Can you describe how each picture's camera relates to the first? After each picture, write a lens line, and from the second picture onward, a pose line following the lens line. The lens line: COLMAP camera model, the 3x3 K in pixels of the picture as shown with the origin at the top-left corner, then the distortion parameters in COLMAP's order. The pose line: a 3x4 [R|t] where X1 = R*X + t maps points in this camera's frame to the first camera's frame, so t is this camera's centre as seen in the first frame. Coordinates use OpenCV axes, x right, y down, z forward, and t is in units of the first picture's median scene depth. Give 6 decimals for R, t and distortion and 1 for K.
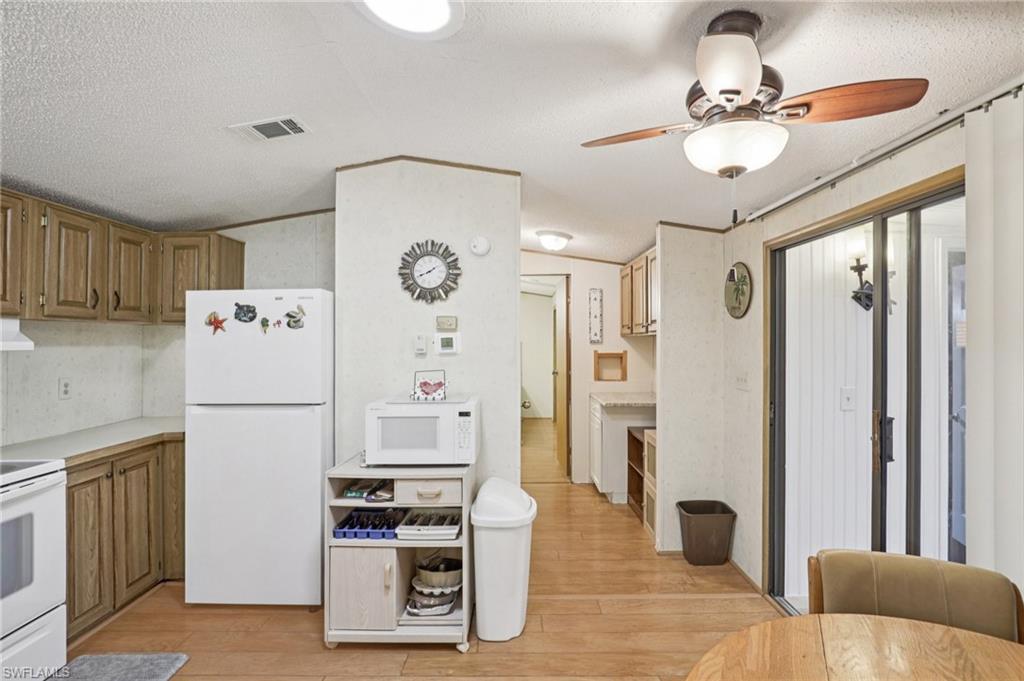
lens RADIAL K [[473.7, 0, 515.5], [0, 473.7, 337.5], [0, 0, 1]] dist [-0.016791, -0.000106]
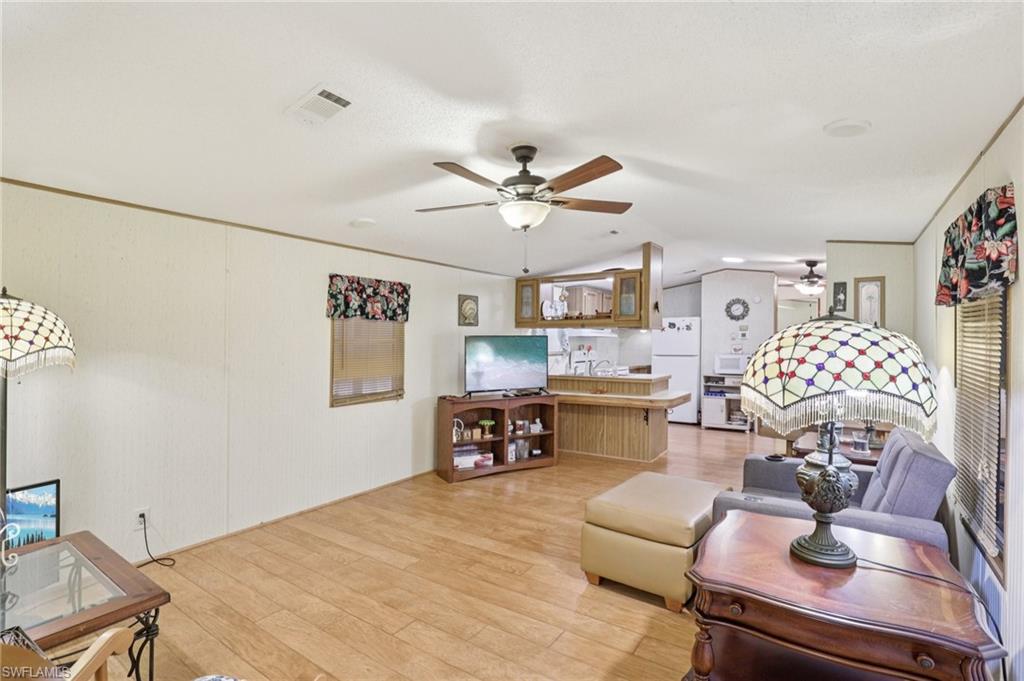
lens RADIAL K [[469.9, 0, 527.9], [0, 469.9, 356.3], [0, 0, 1]] dist [-0.000172, -0.000057]
pose [[0.839408, 0.019118, -0.543166, 0.308213], [0.001573, 0.999292, 0.037603, 0.031910], [0.543500, -0.032419, 0.838783, -2.103046]]
